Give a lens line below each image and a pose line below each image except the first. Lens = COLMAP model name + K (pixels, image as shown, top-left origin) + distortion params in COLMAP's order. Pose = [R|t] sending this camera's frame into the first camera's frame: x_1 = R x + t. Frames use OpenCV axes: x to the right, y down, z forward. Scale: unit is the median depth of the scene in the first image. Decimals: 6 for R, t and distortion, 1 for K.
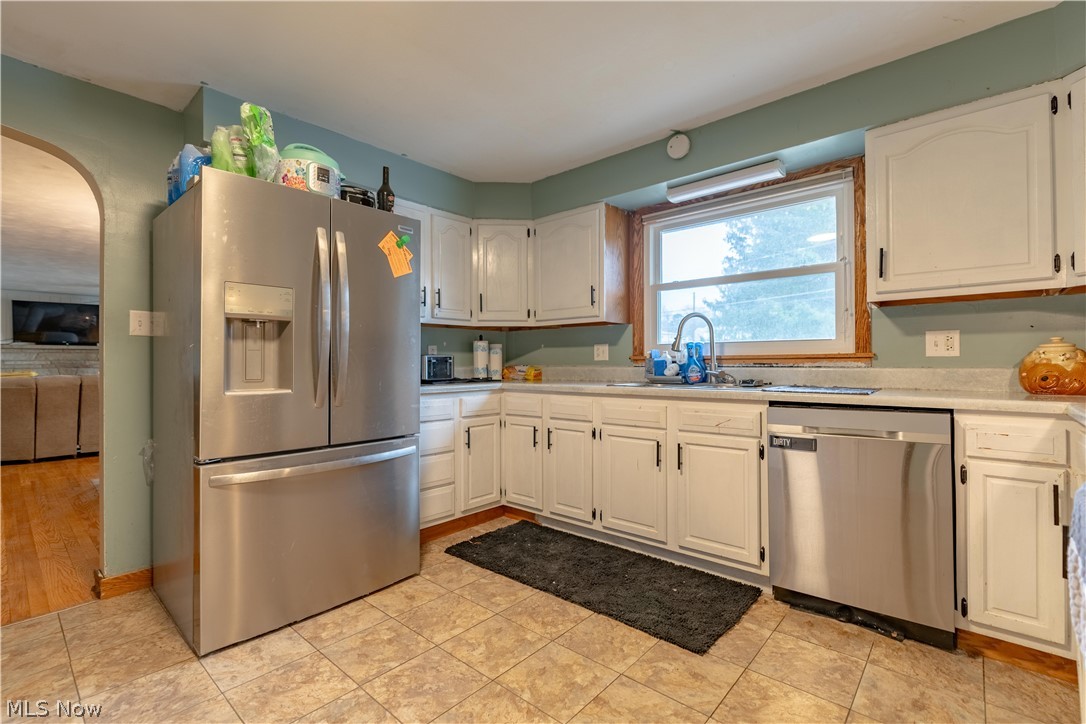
lens RADIAL K [[489.9, 0, 543.5], [0, 489.9, 361.8], [0, 0, 1]] dist [-0.009104, 0.001566]
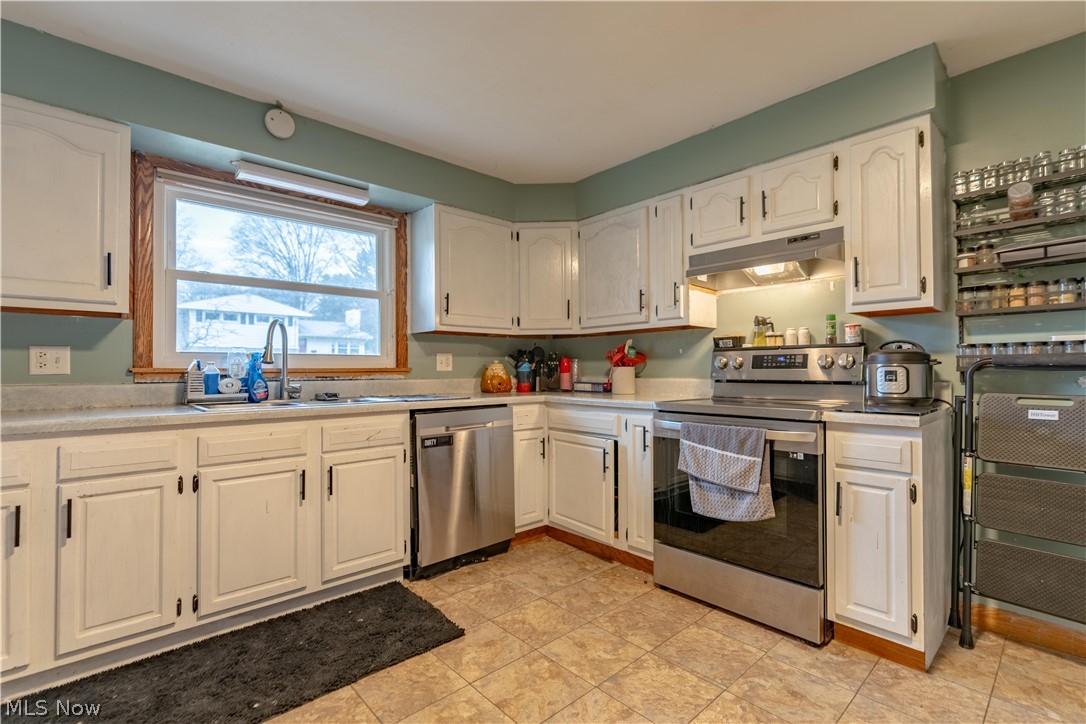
lens RADIAL K [[489.9, 0, 550.4], [0, 489.9, 364.1], [0, 0, 1]] dist [-0.009104, 0.001566]
pose [[0.097546, 0.015078, 0.995117, -0.590217], [0.001344, 0.999882, -0.015282, -0.008093], [-0.995230, 0.002828, 0.097514, 0.509853]]
